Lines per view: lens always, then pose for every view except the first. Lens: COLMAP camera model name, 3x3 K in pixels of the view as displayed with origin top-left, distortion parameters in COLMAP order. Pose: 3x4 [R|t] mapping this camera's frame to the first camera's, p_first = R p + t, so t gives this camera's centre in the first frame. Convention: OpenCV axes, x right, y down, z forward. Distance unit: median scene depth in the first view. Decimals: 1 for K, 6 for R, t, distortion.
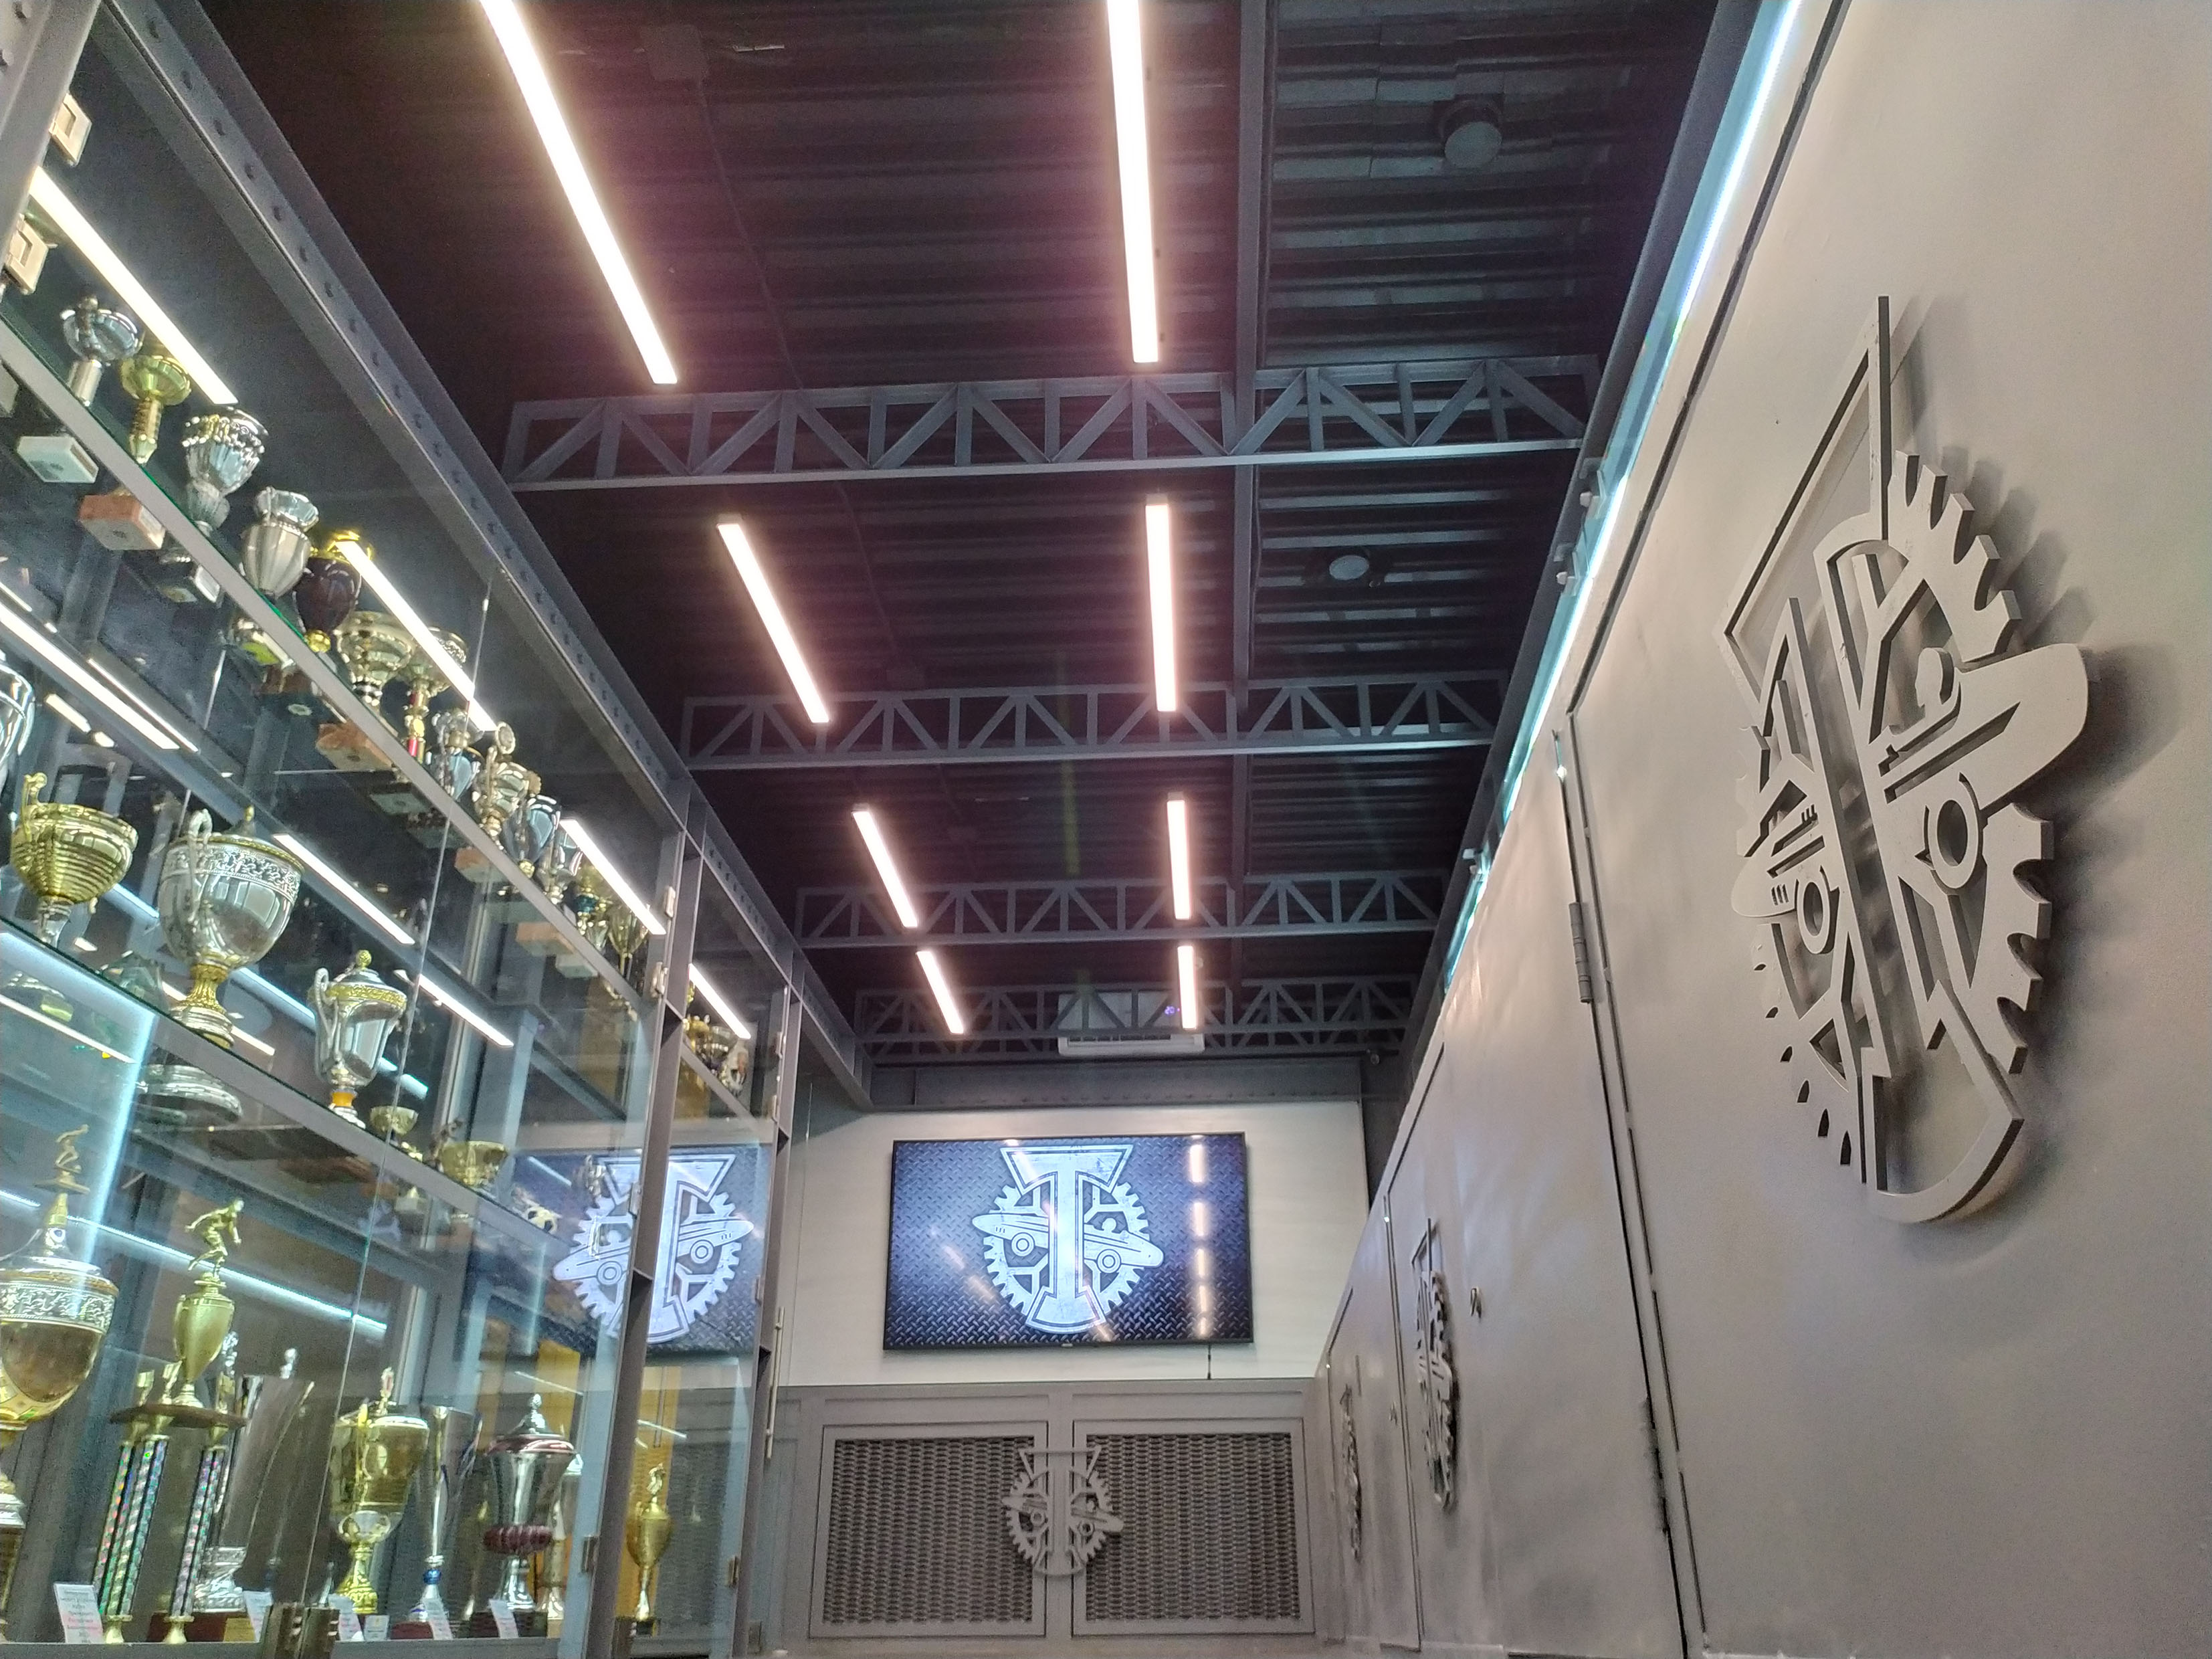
lens RADIAL K [[1667.5, 0, 1103.5], [0, 1667.5, 820.8], [0, 0, 1]] dist [0.036824, -0.027480]
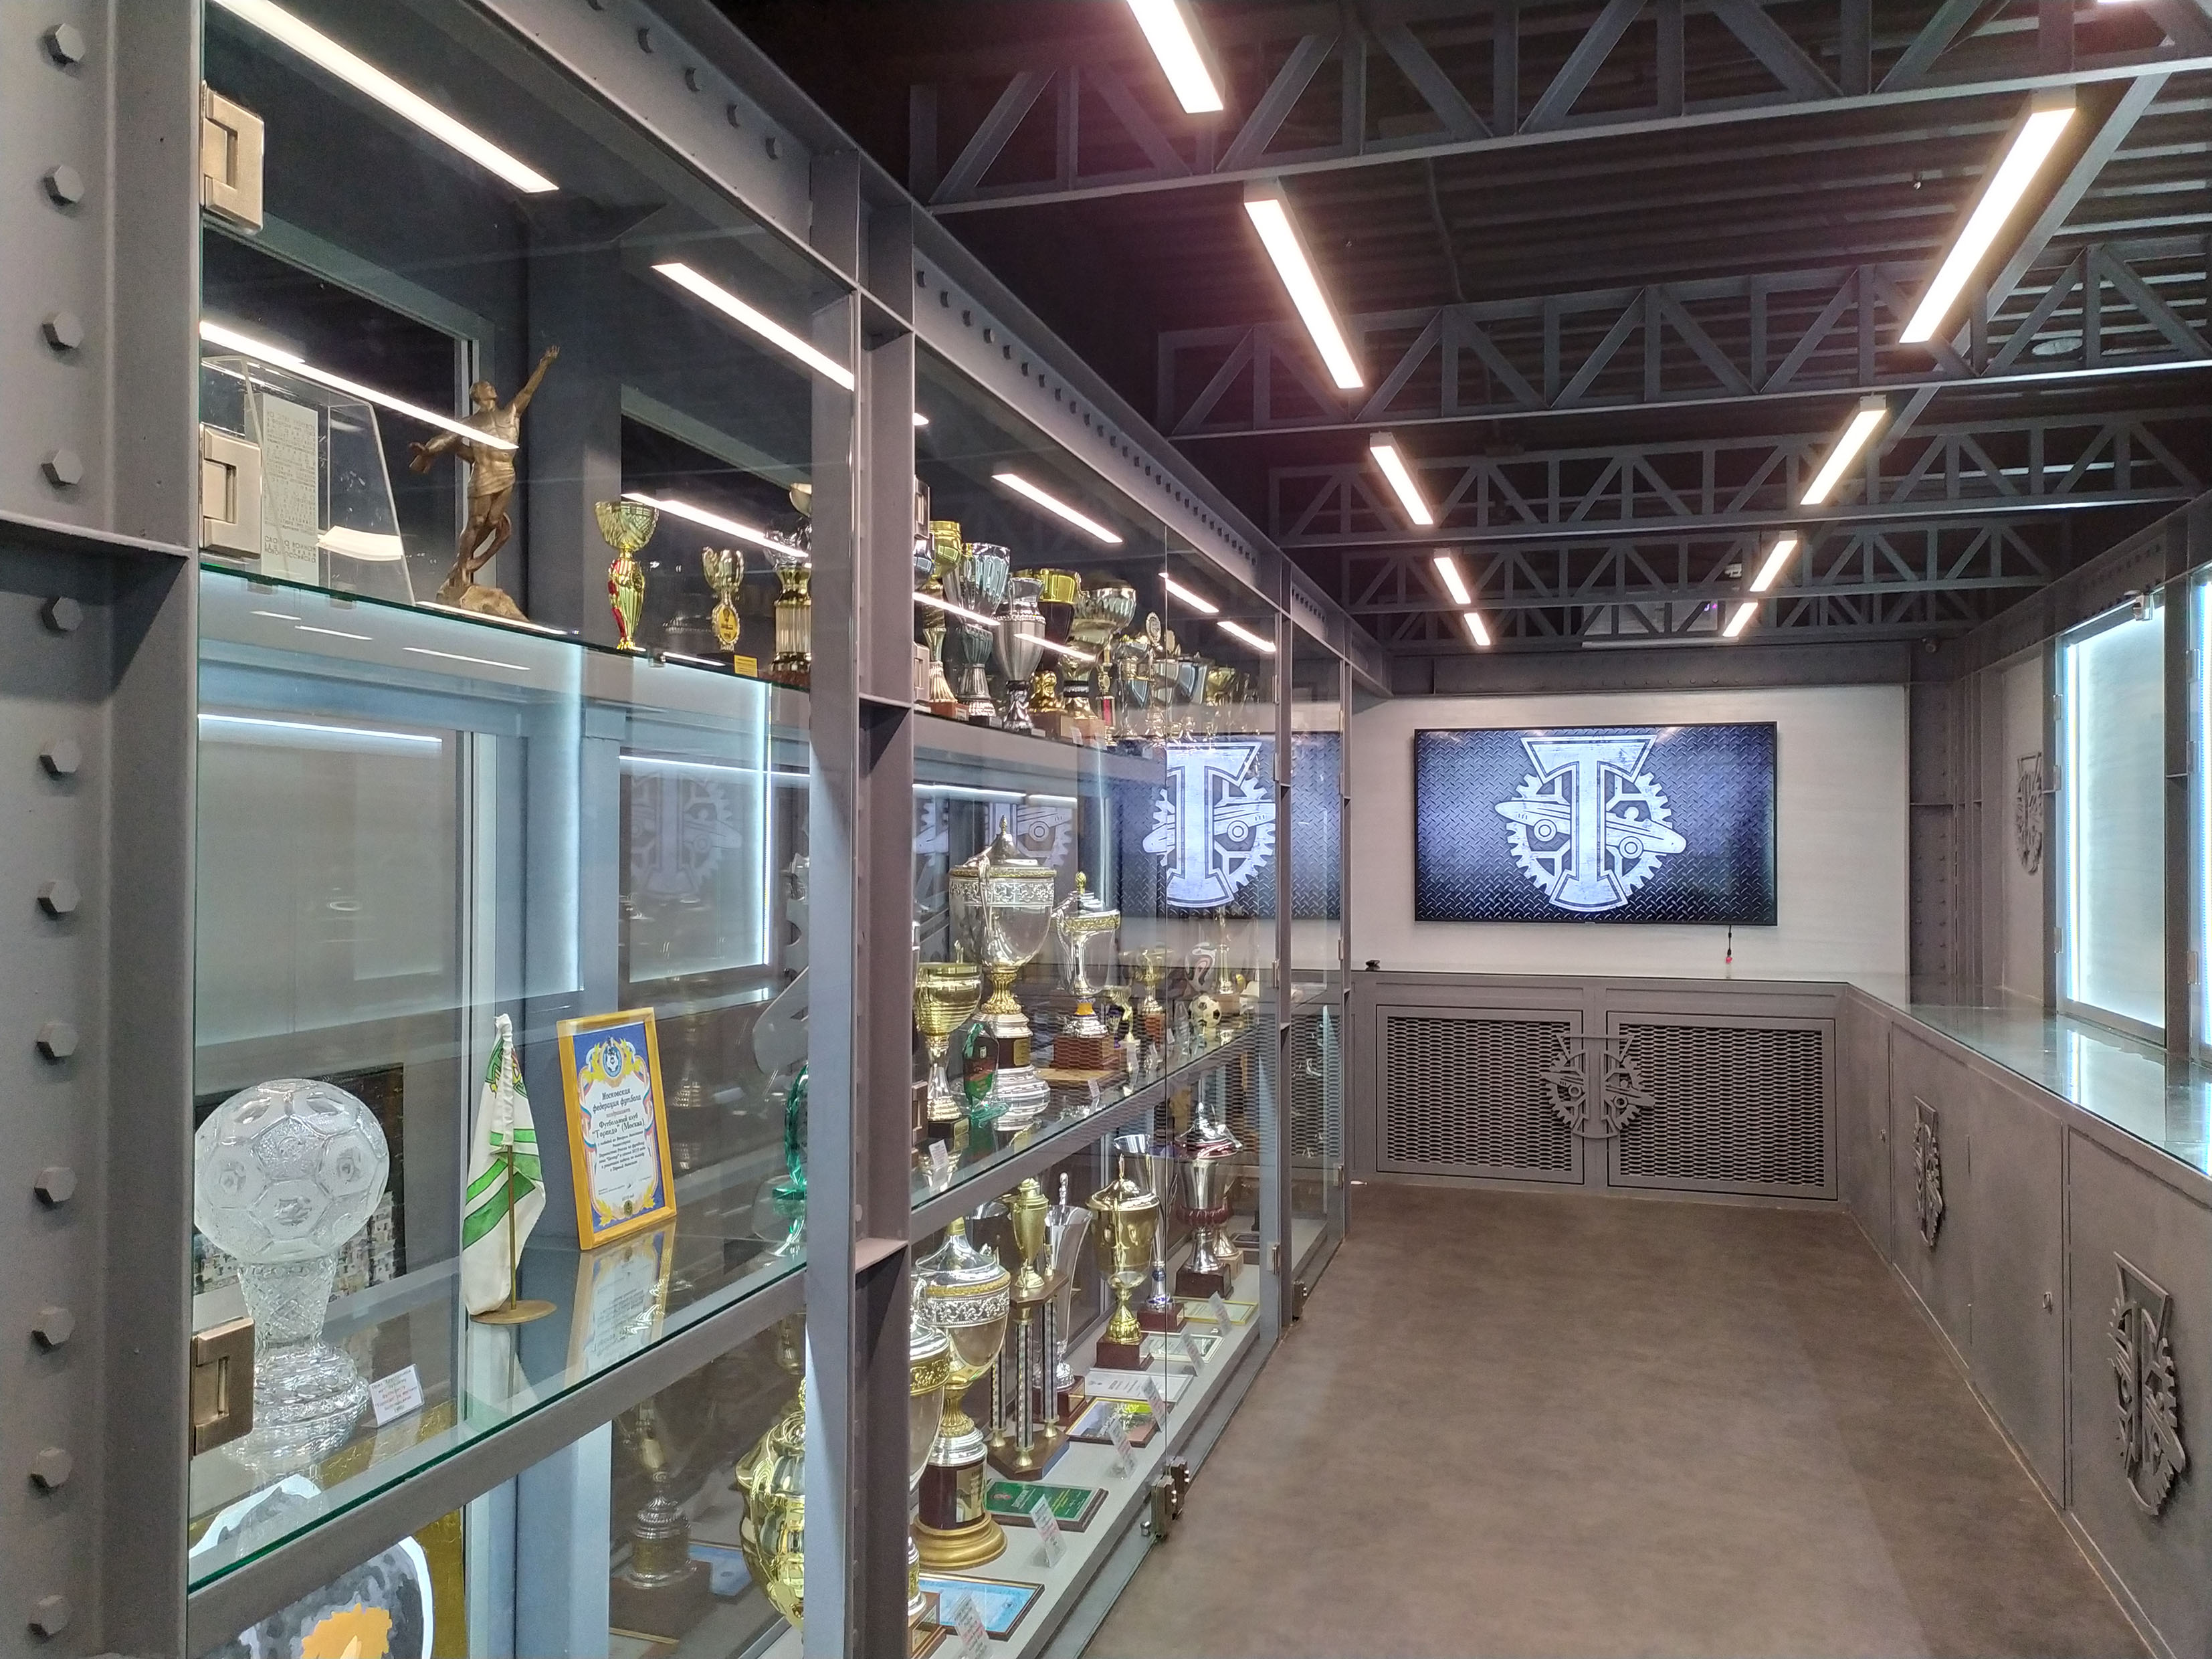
lens RADIAL K [[1667.5, 0, 1087.4], [0, 1667.5, 838.3], [0, 0, 1]] dist [0.036824, -0.027480]
pose [[0.974931, 0.000585, -0.222506, -0.096267], [0.095882, 0.901282, 0.422490, -0.218785], [0.200788, -0.433233, 0.878631, 0.012346]]
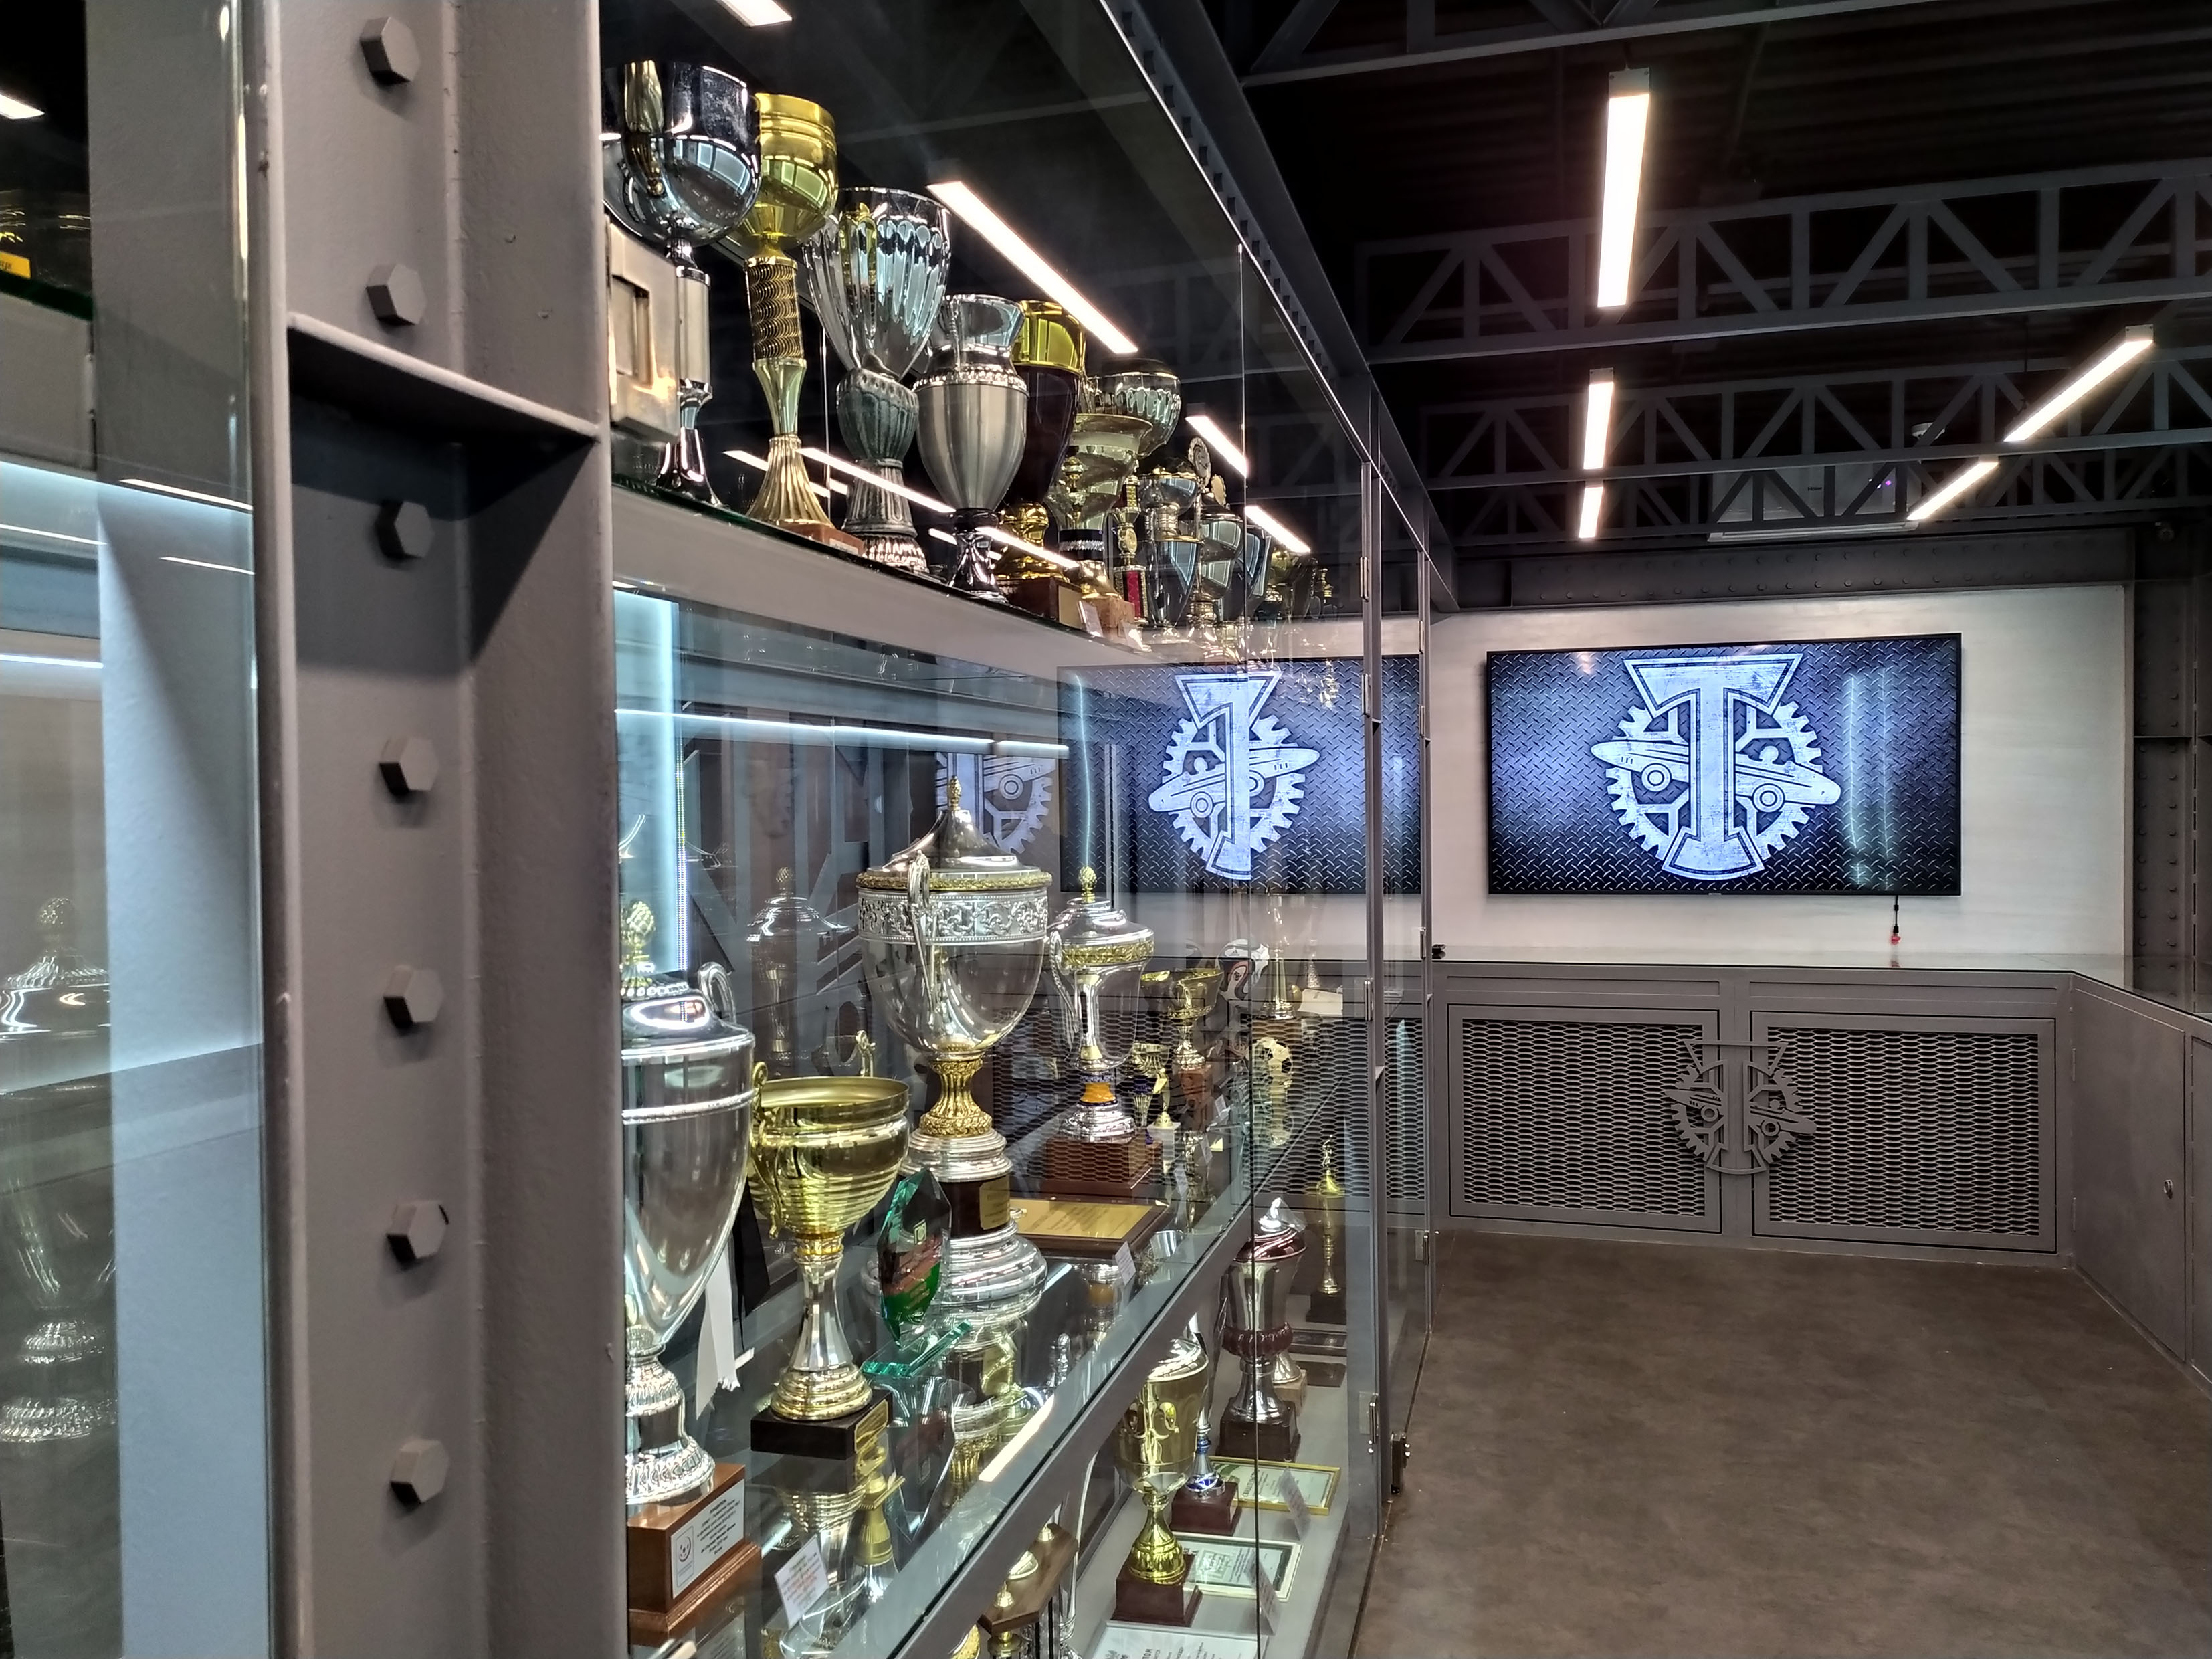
lens RADIAL K [[1667.5, 0, 1103.0], [0, 1667.5, 832.8], [0, 0, 1]] dist [0.036824, -0.027480]
pose [[0.980659, -0.007374, -0.195583, -0.157380], [0.096621, 0.887275, 0.451006, -0.124869], [0.170211, -0.461181, 0.870827, 0.220398]]
